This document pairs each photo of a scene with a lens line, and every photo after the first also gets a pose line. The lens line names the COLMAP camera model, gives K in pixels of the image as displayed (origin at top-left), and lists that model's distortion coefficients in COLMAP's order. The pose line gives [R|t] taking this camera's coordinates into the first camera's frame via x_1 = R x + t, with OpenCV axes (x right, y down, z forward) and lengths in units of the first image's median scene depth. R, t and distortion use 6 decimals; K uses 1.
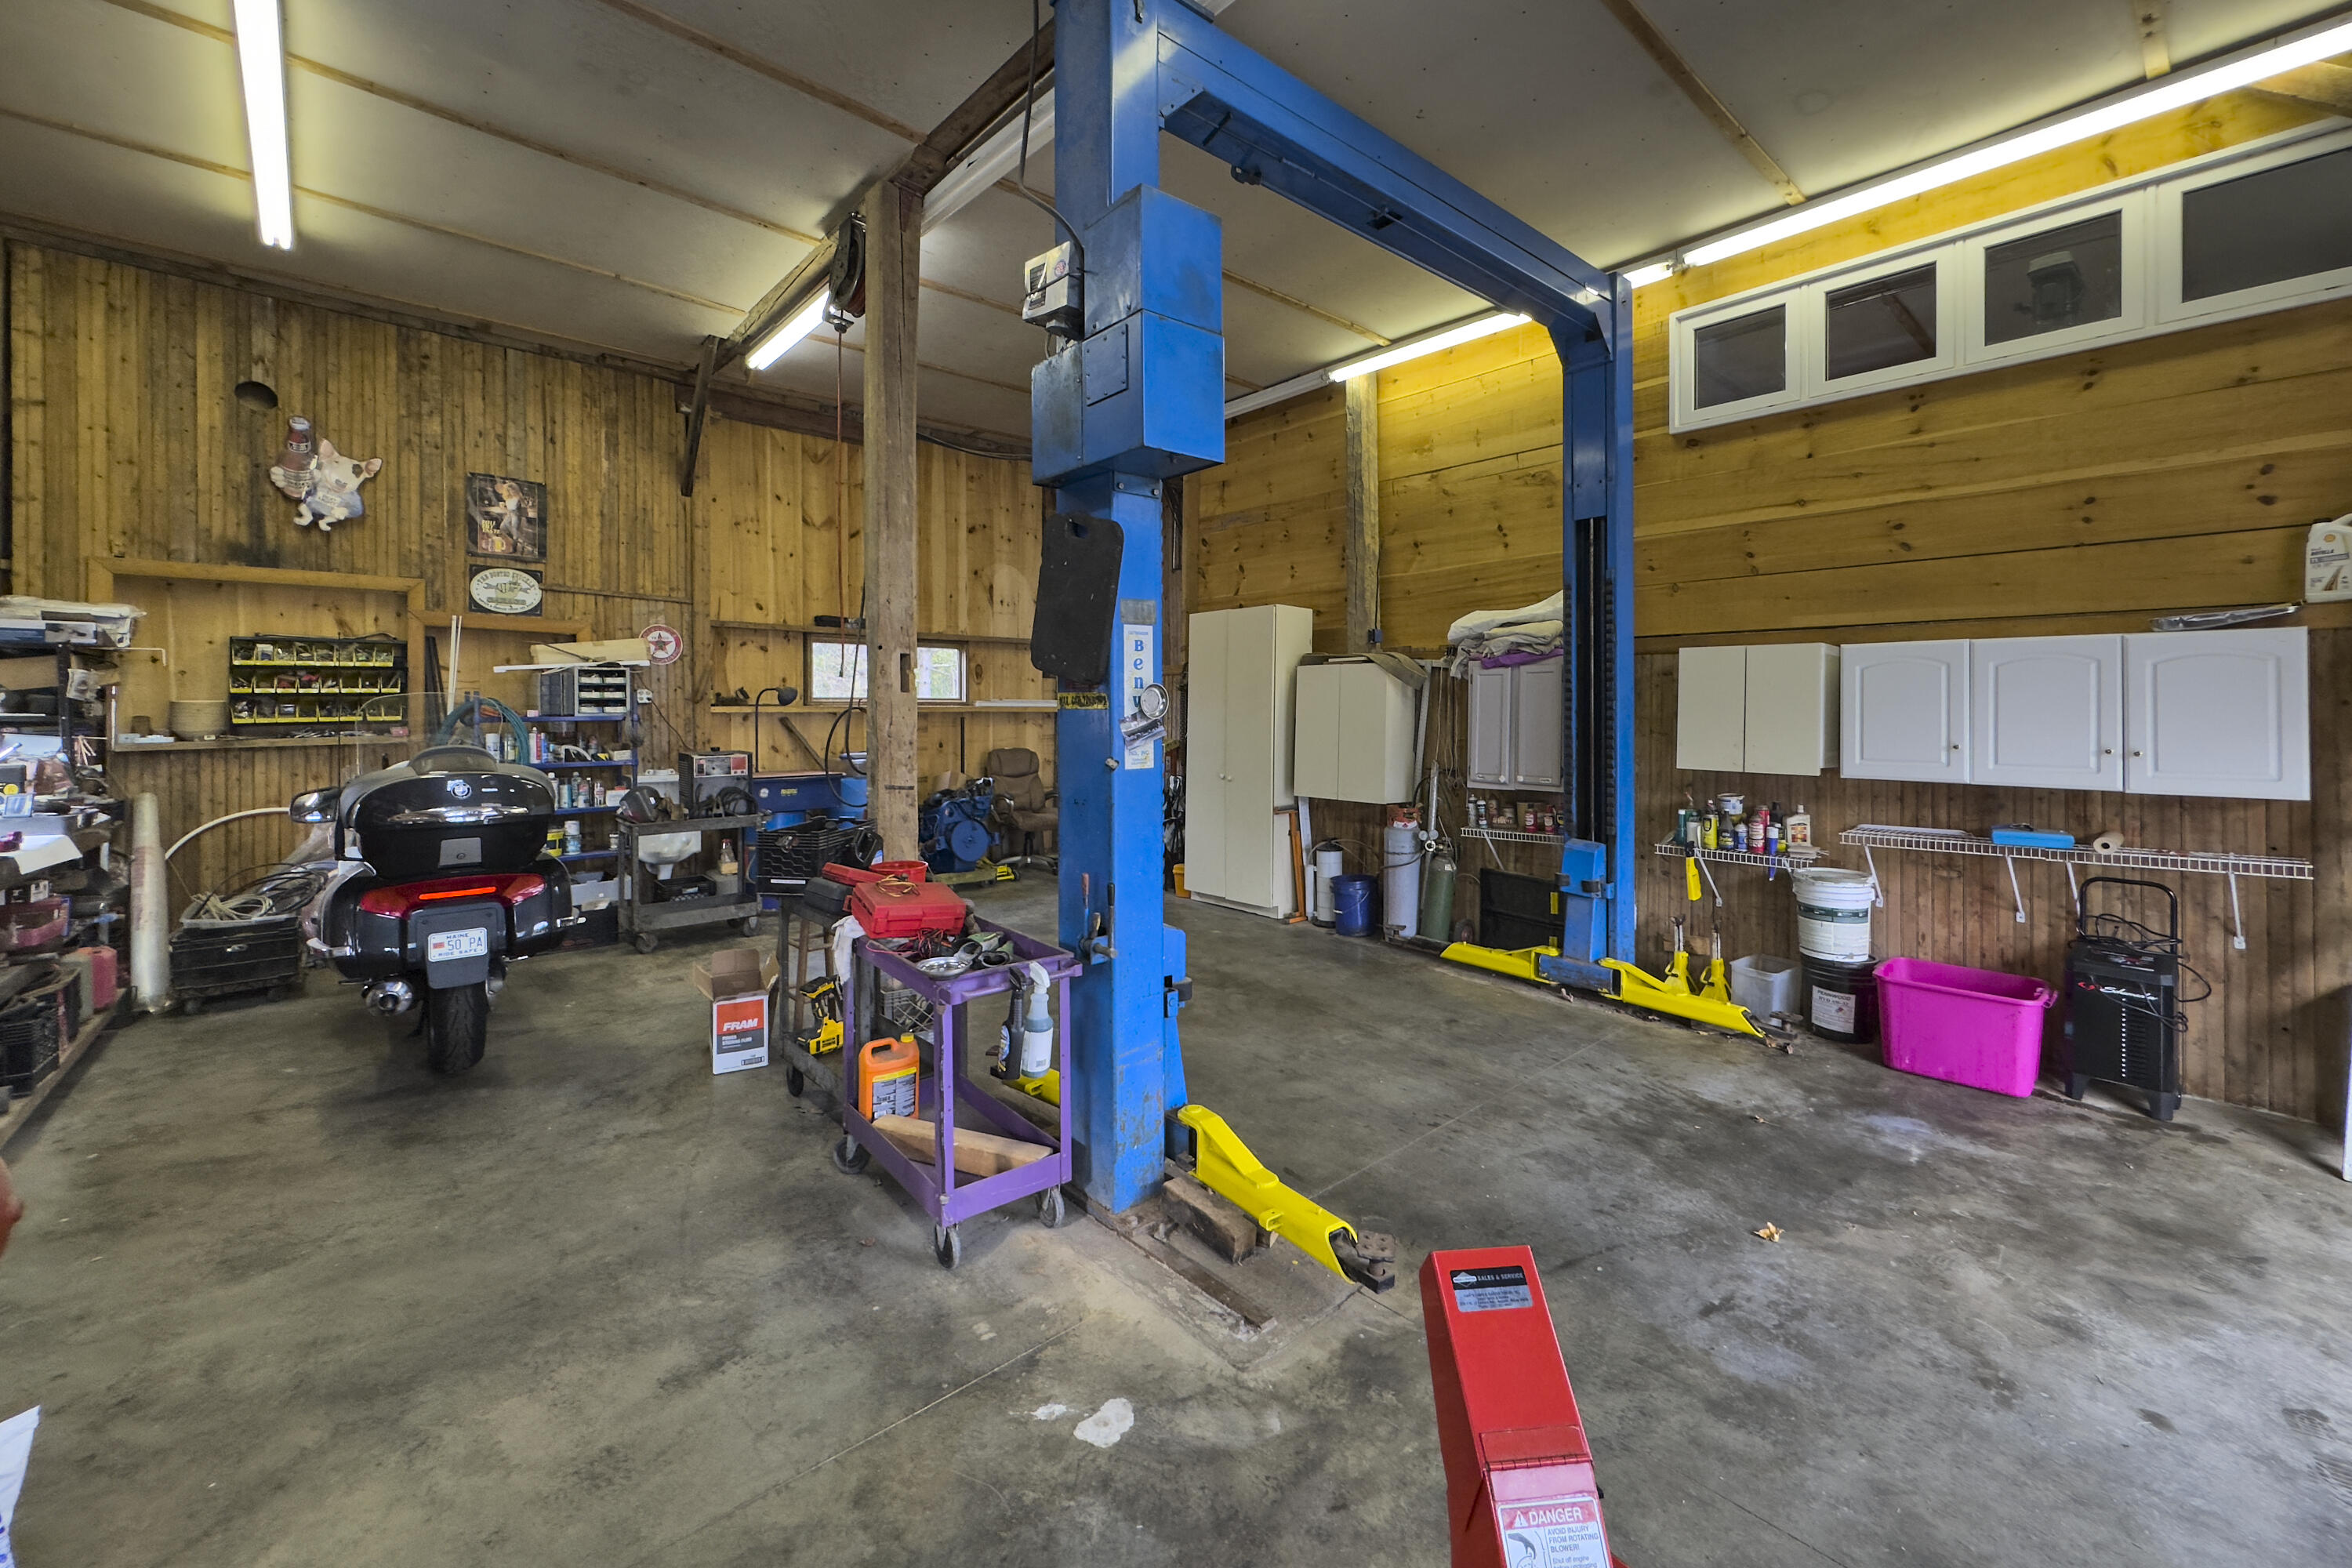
lens RADIAL K [[956.0, 0, 1176.8], [0, 956.0, 713.0], [0, 0, 1]] dist [-0.002364, -0.000373]
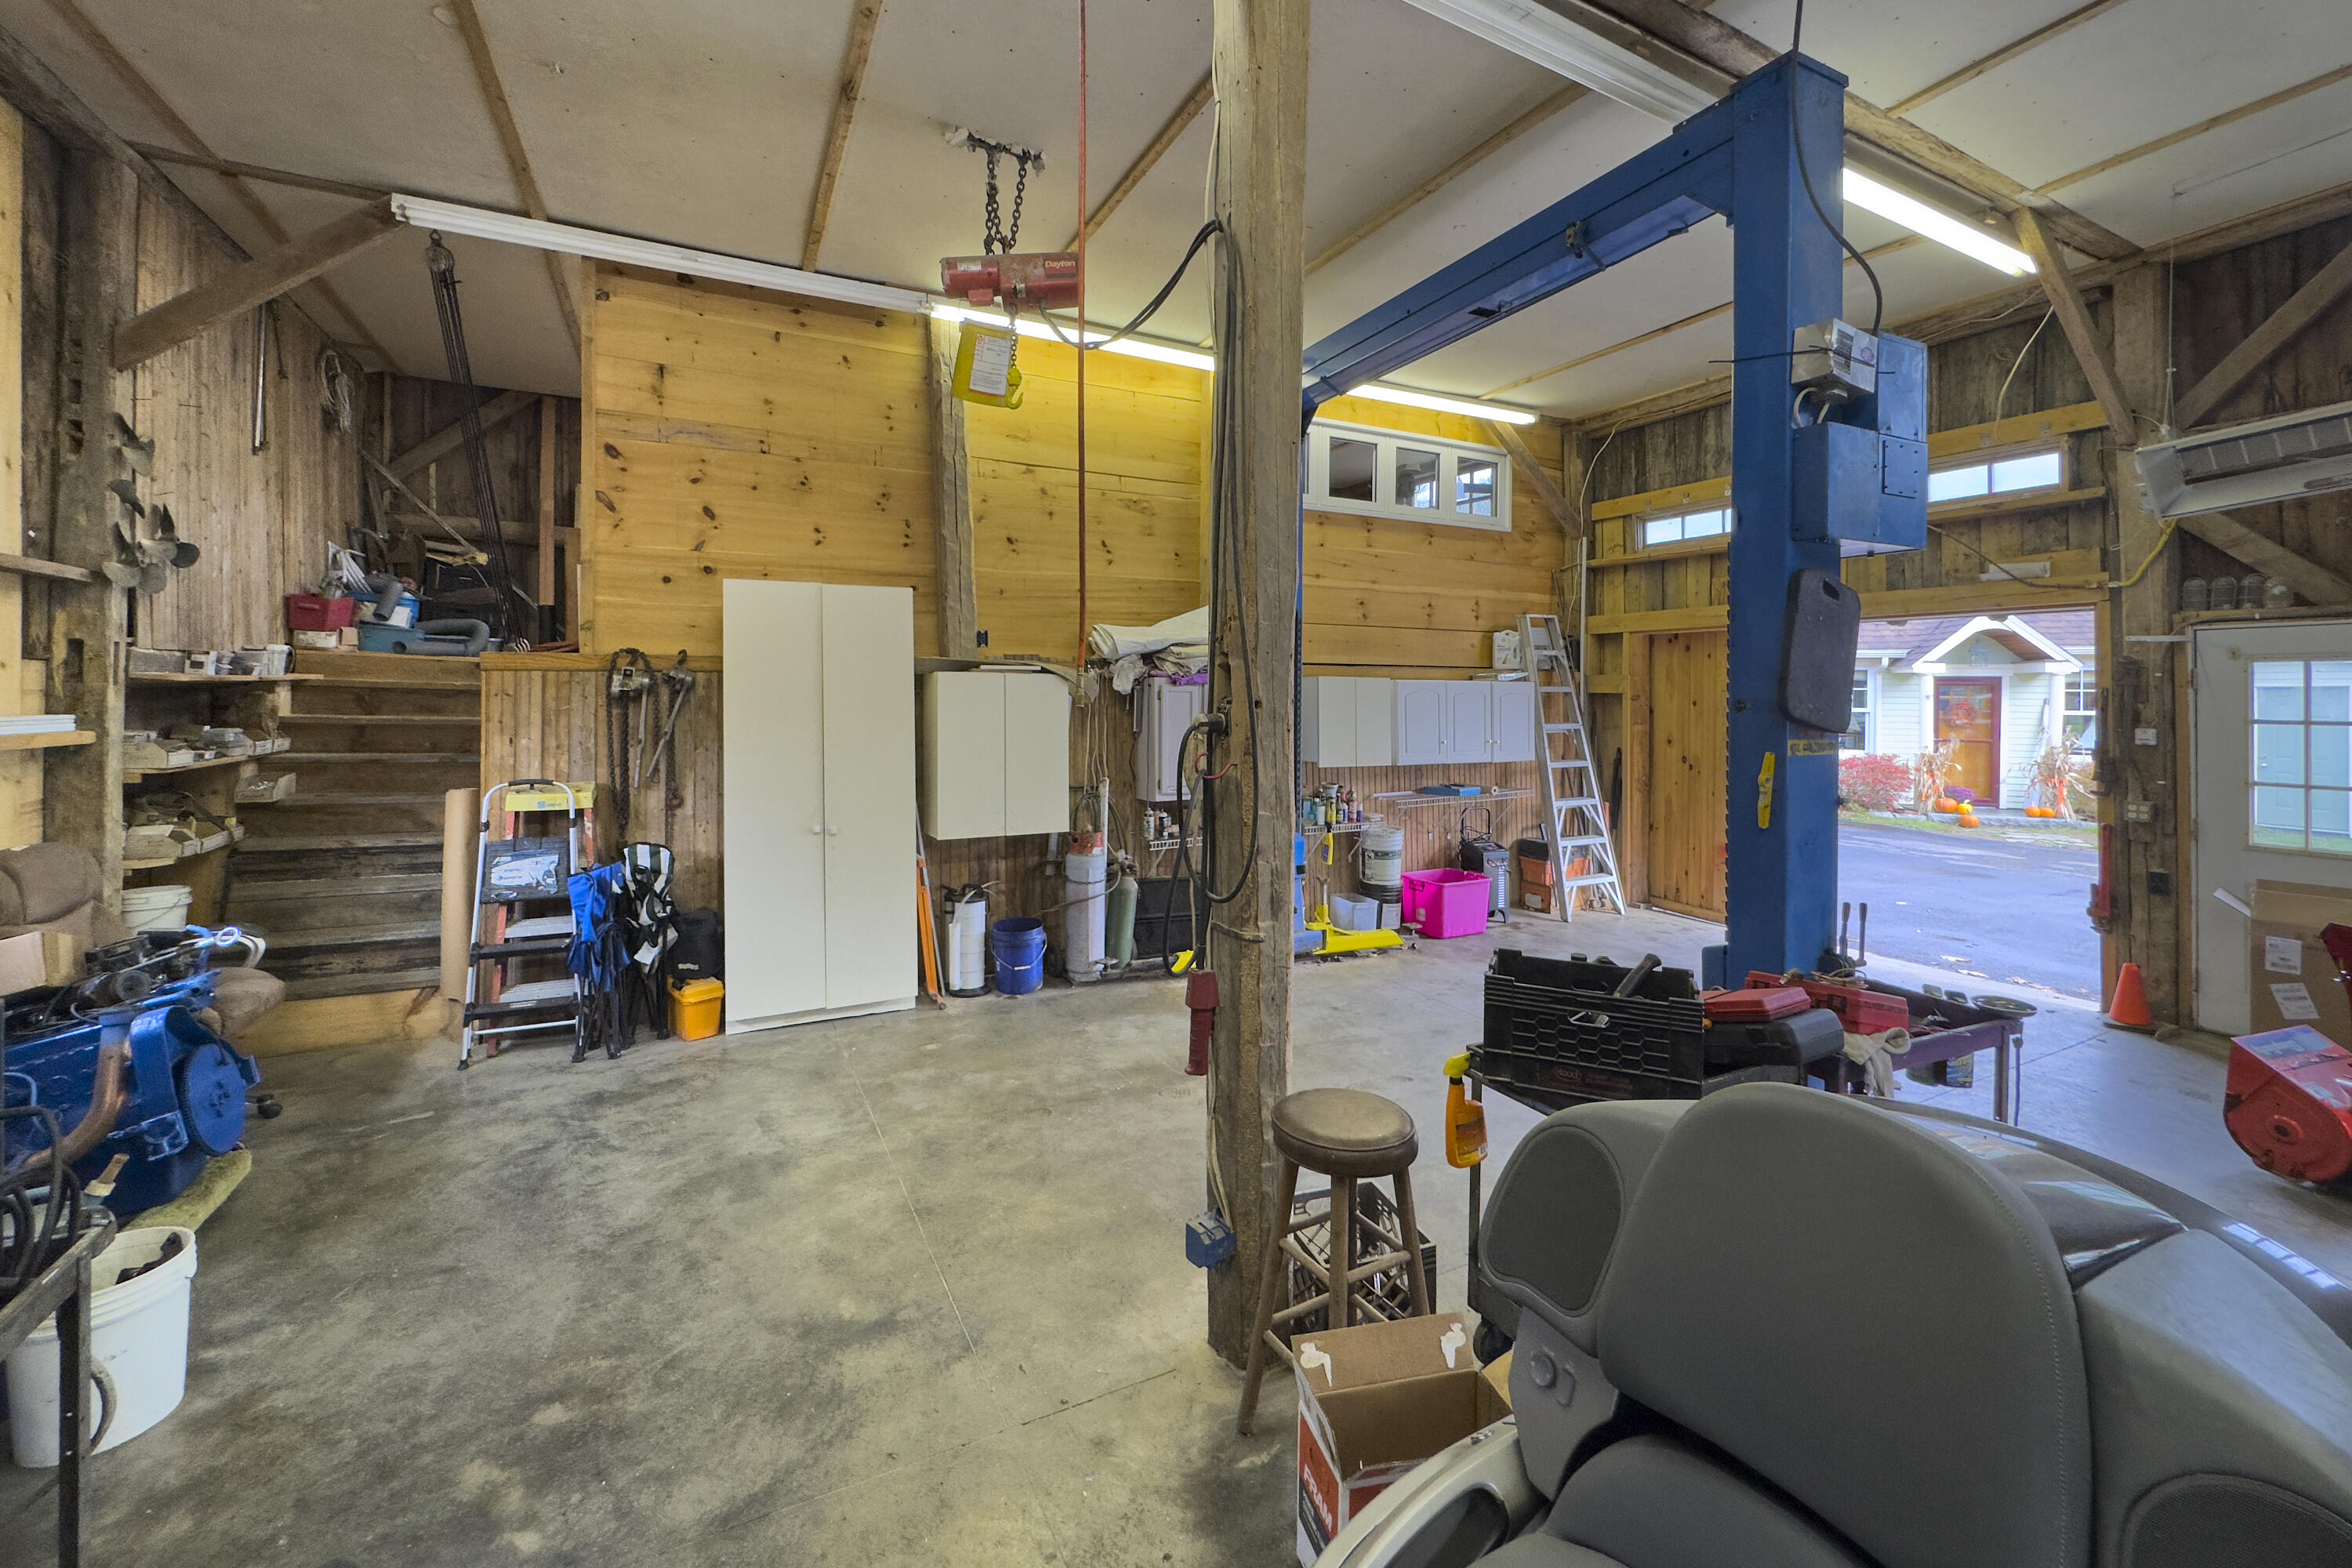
lens RADIAL K [[916.1, 0, 1177.1], [0, 916.1, 698.3], [0, 0, 1]] dist [-0.000390, -0.000061]
pose [[0.245680, -0.005729, 0.969334, -0.527484], [0.001796, 0.999984, 0.005455, -0.031216], [-0.969349, 0.000401, 0.245686, 0.617741]]
